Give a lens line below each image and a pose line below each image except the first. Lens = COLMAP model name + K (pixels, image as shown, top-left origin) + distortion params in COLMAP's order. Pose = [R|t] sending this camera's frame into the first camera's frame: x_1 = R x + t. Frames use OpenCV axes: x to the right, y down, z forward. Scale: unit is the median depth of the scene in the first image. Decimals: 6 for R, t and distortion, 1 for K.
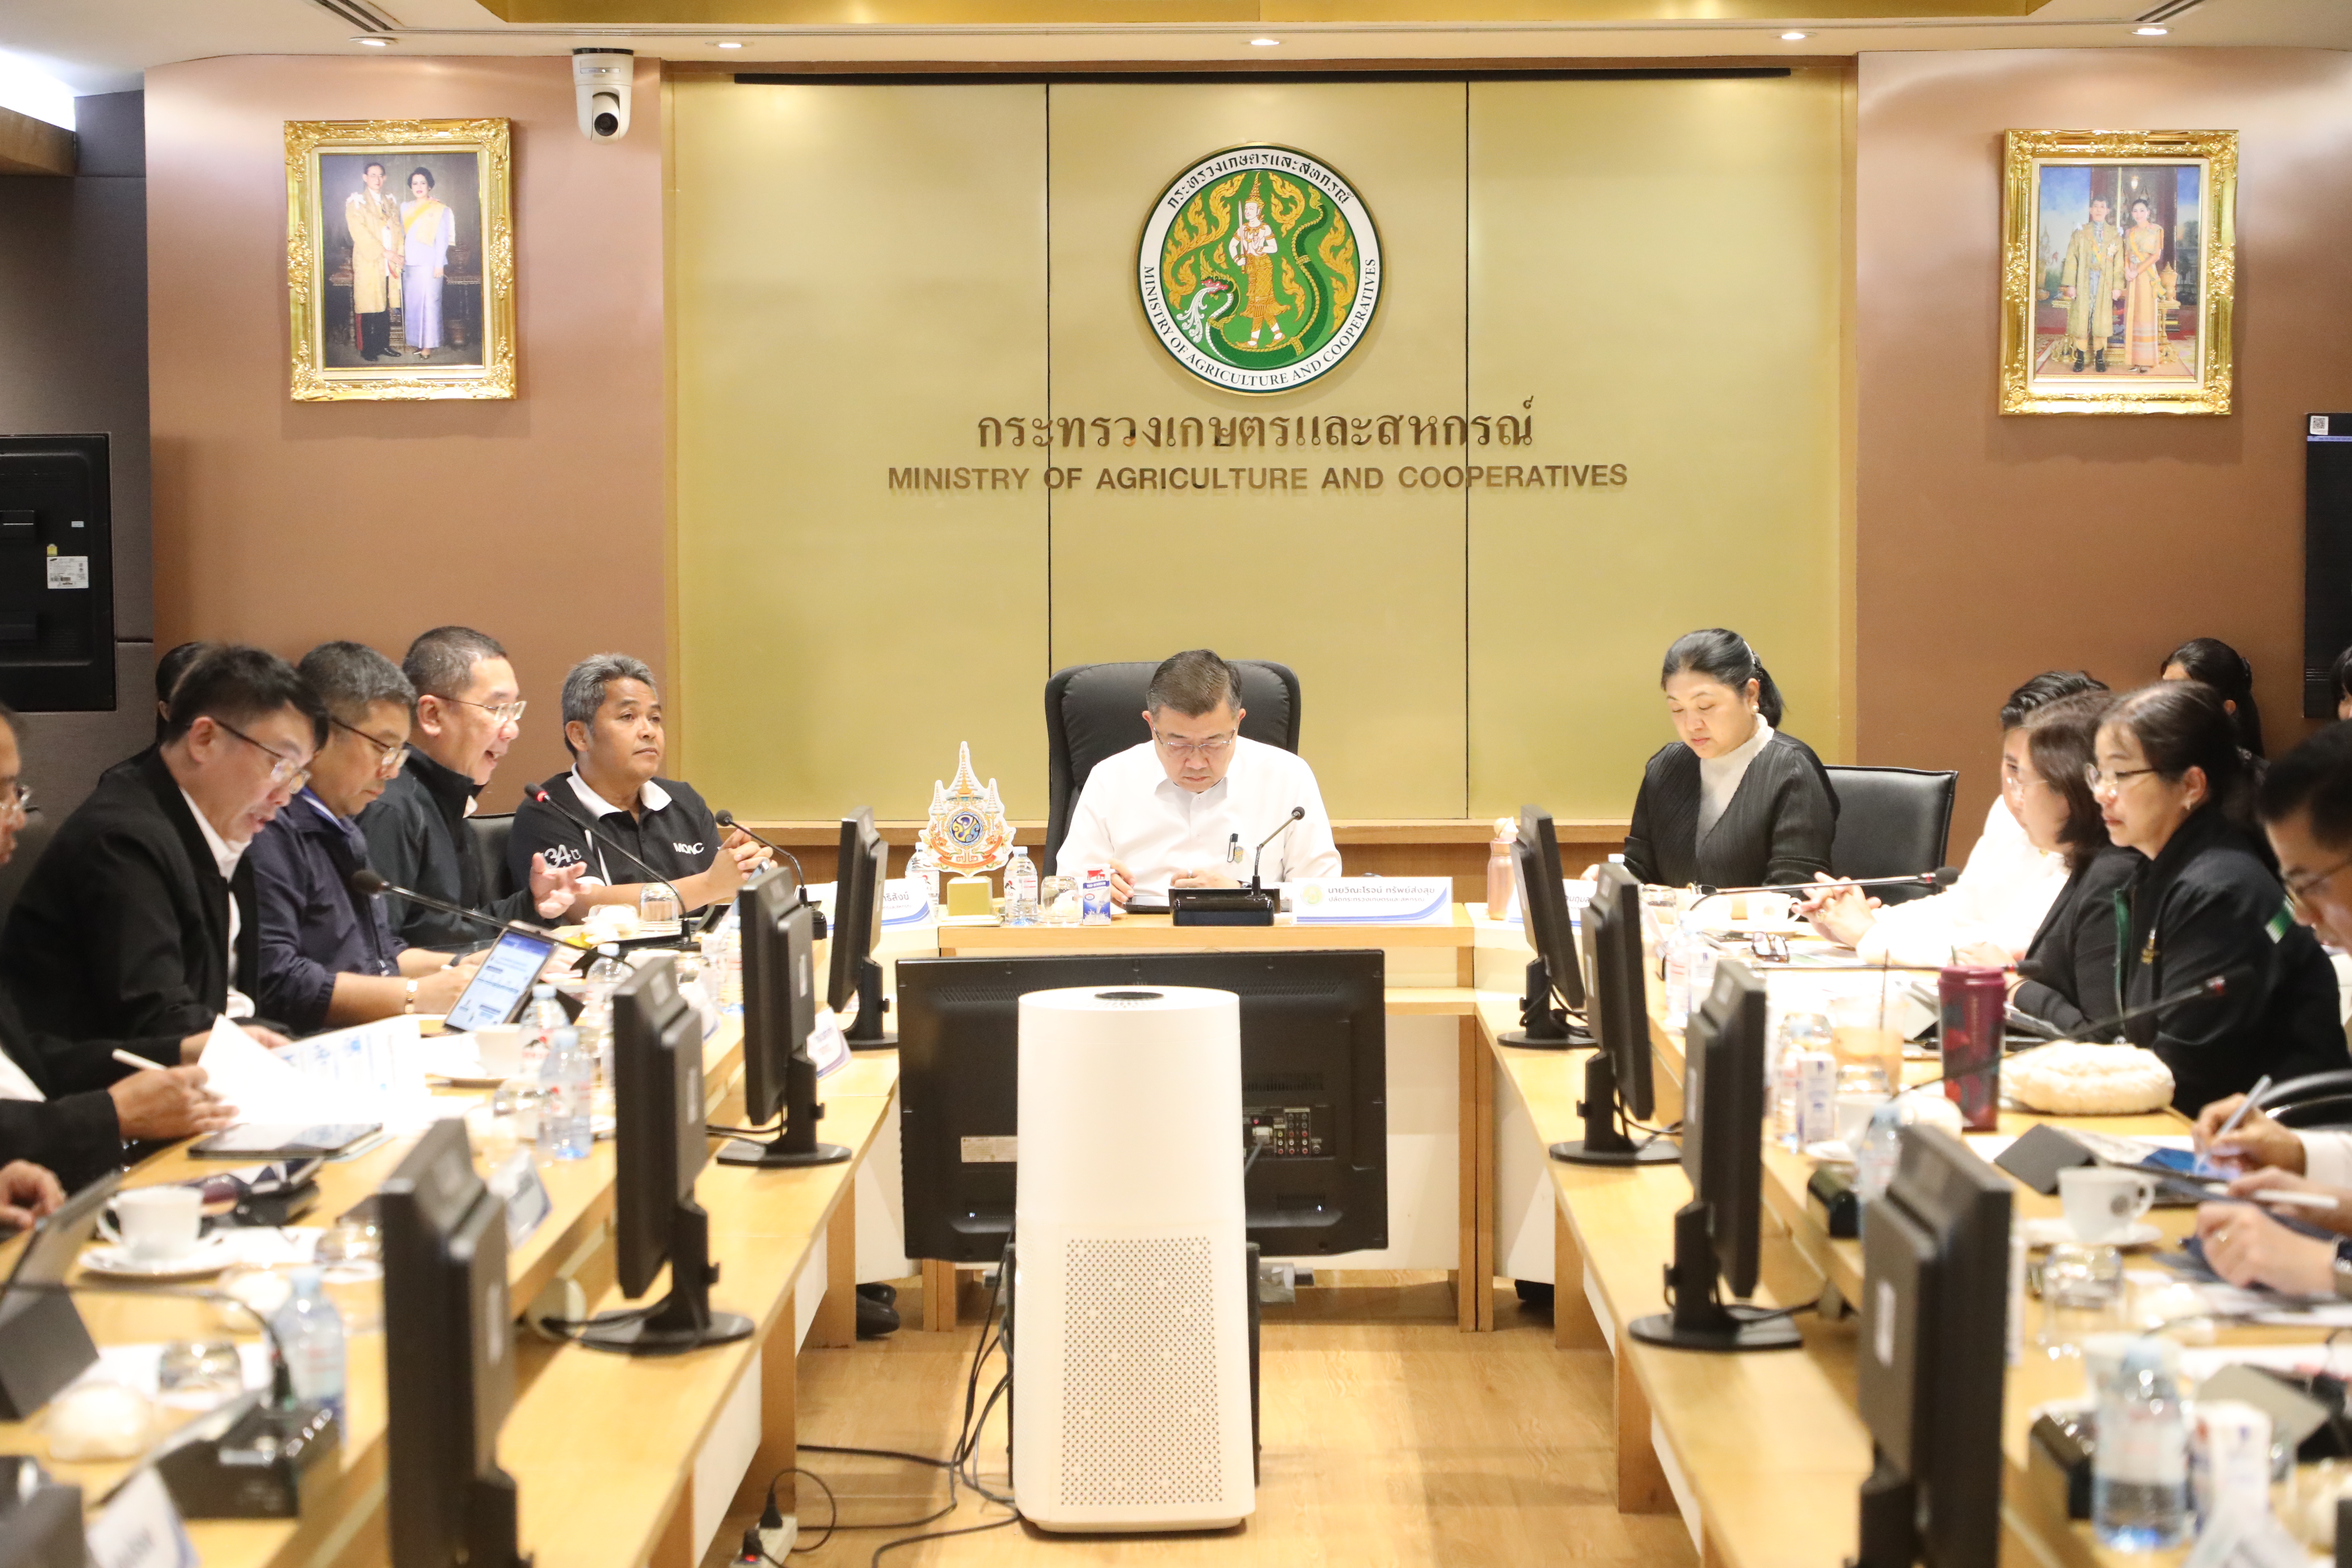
lens RADIAL K [[4770.7, 0, 1154.7], [0, 4770.7, 782.8], [0, 0, 1]] dist [0.045038, 0.000000]
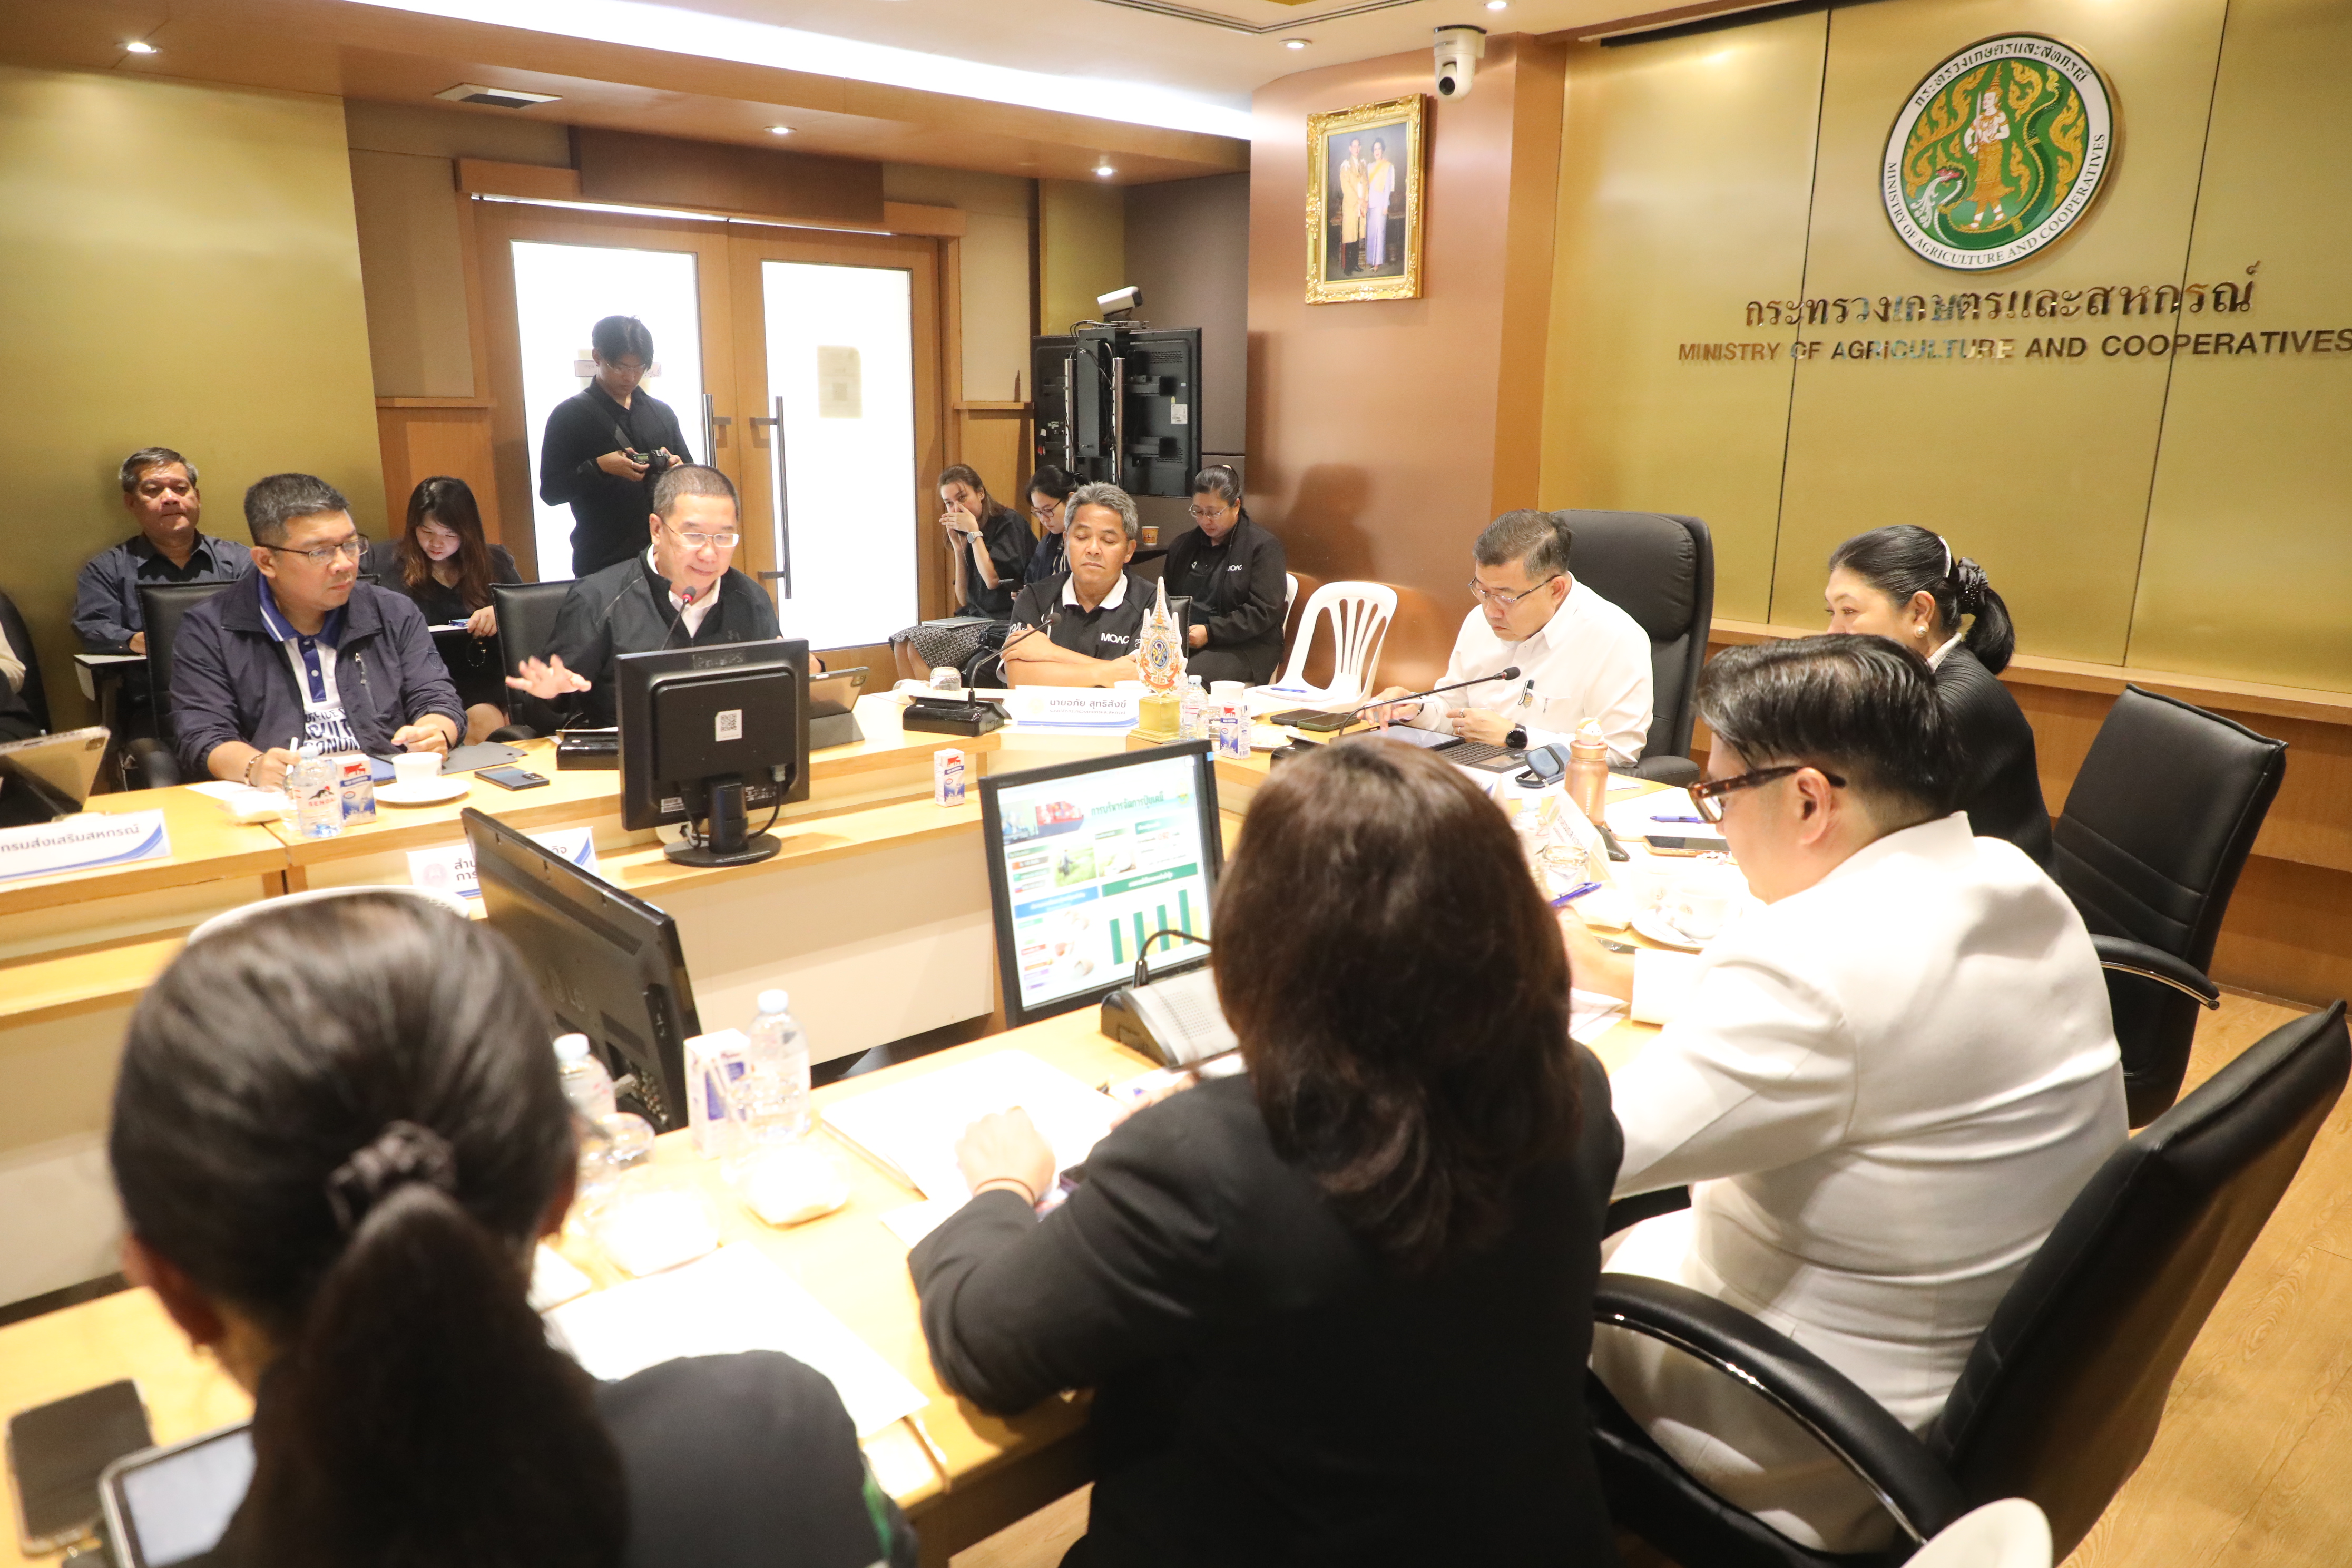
lens RADIAL K [[1553.4, 0, 1180.9], [0, 1553.4, 791.9], [0, 0, 1]] dist [-0.000206, 0.001474]
pose [[0.657006, 0.195433, -0.728113, 0.195987], [-0.048220, 0.974731, 0.218116, -0.032921], [0.752341, -0.108194, 0.649828, 0.616203]]
